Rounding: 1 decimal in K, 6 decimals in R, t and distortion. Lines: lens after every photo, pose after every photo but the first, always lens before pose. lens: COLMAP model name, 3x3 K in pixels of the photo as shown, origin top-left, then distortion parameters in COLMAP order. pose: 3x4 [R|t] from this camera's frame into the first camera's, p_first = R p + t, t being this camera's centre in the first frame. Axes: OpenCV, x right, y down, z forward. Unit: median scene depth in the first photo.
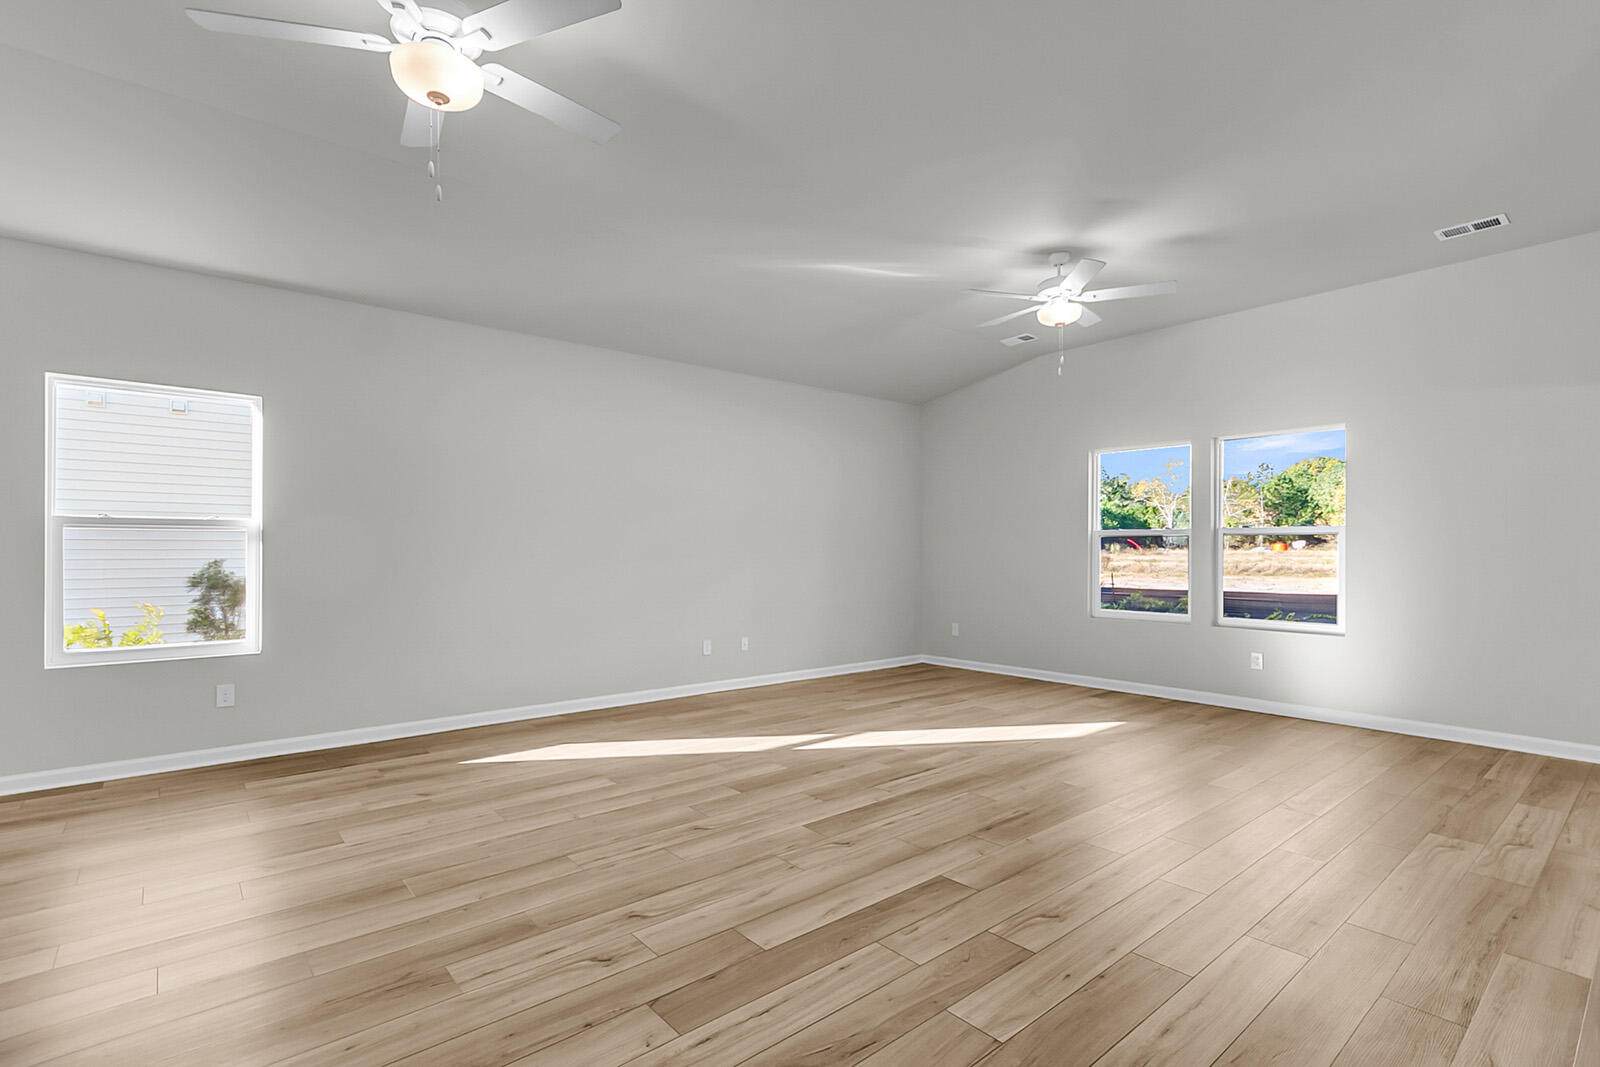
lens RADIAL K [[744.1, 0, 784.0], [0, 744.1, 558.5], [0, 0, 1]] dist [0.005674, -0.000052]
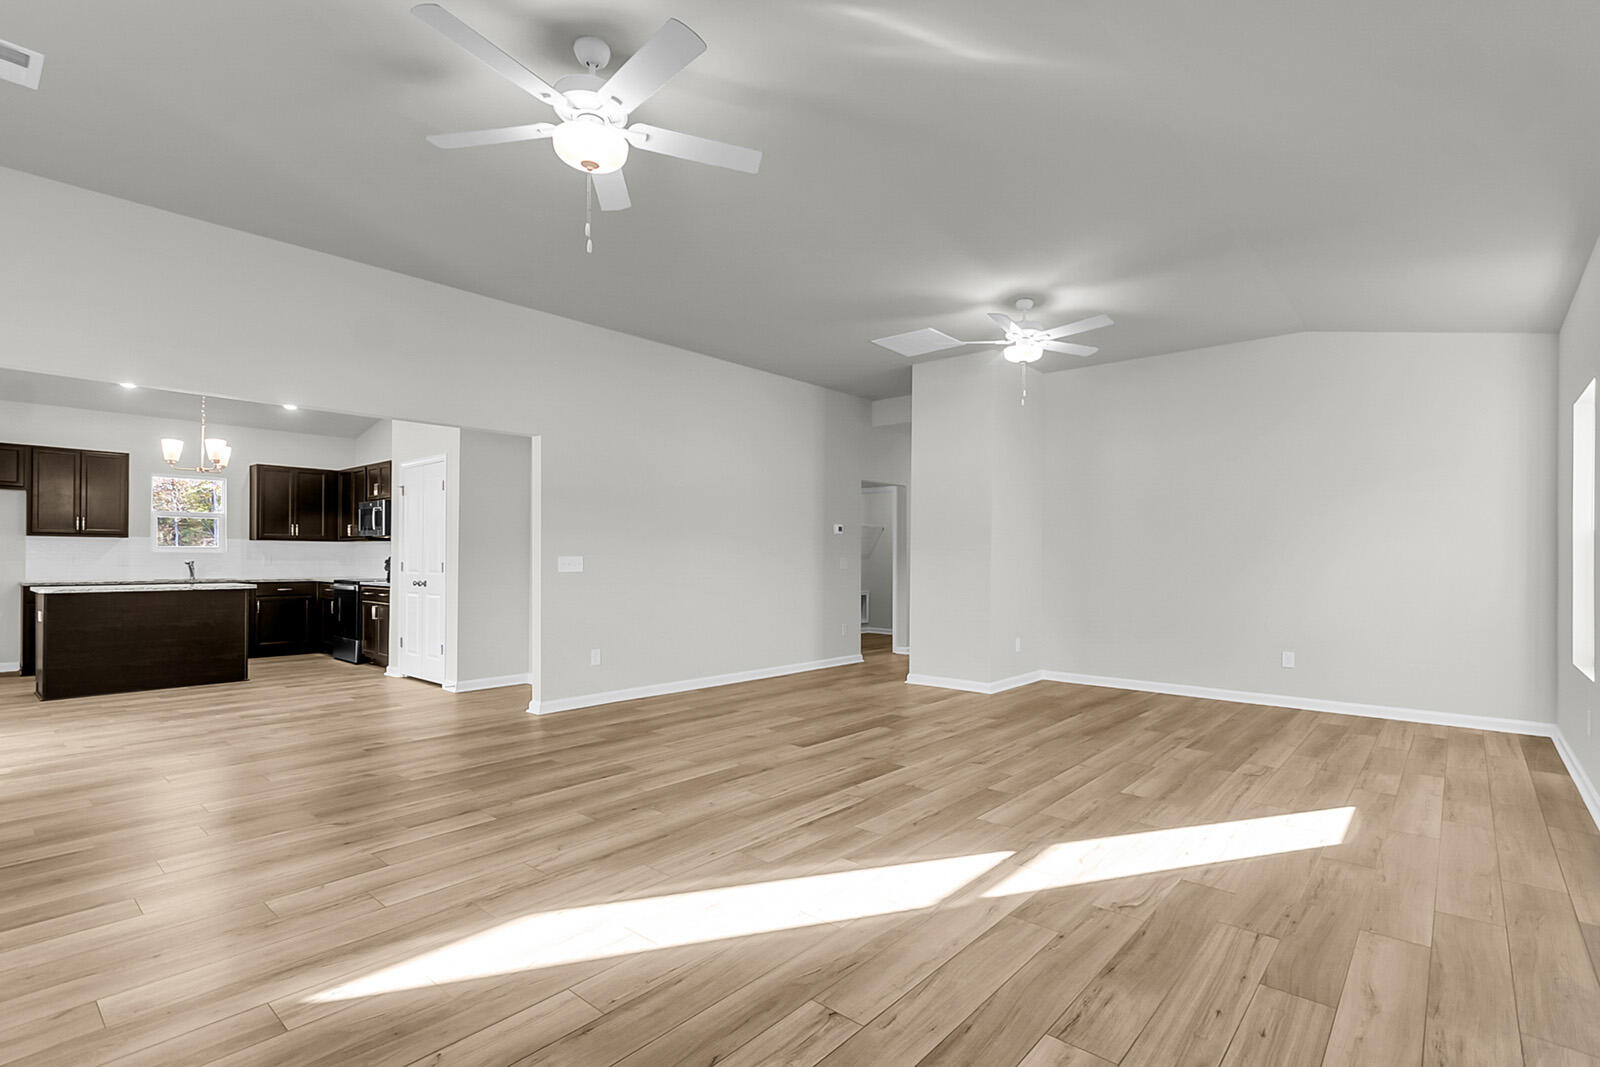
lens RADIAL K [[744.1, 0, 784.0], [0, 744.1, 558.5], [0, 0, 1]] dist [0.005674, -0.000052]
pose [[-0.989212, -0.005688, -0.146382, 0.373515], [-0.006321, 0.999973, 0.003858, -0.008568], [0.146356, 0.004742, -0.989221, 1.965101]]
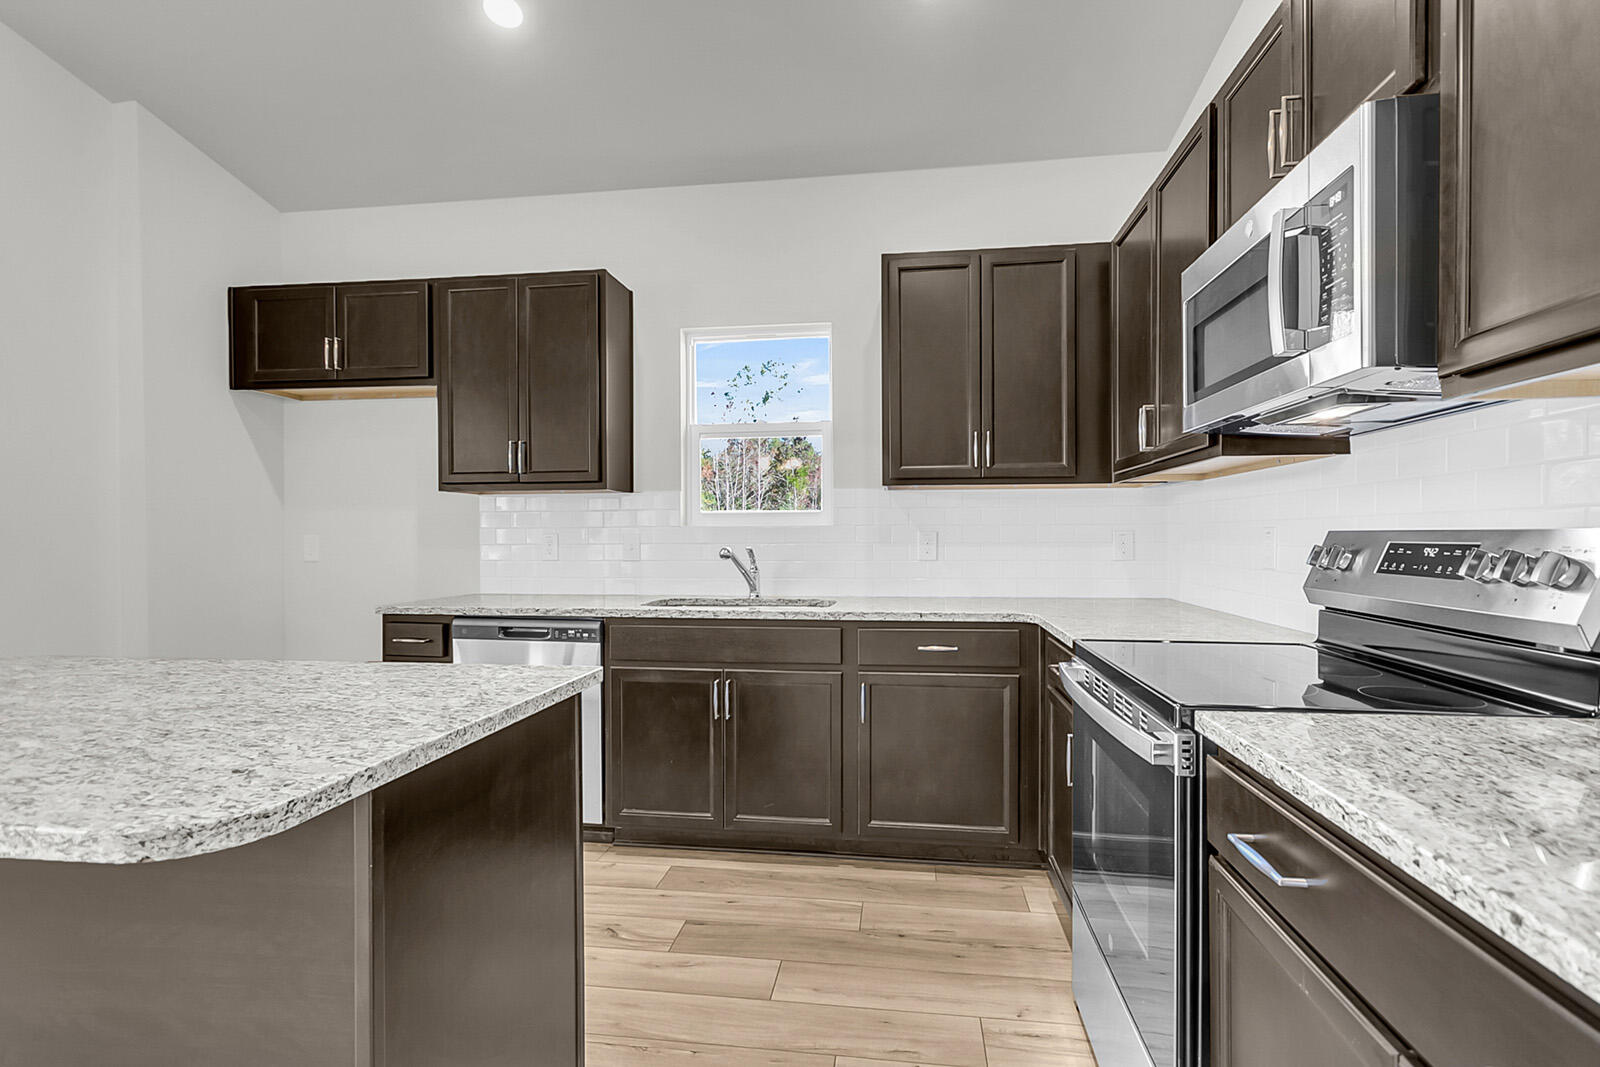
lens RADIAL K [[763.1, 0, 804.4], [0, 763.1, 534.6], [0, 0, 1]] dist [0.014082, -0.000189]
pose [[-0.678931, 0.004166, 0.734190, 1.160545], [0.009349, 0.999952, 0.002971, 0.000564], [-0.734142, 0.008881, -0.678937, -0.045242]]
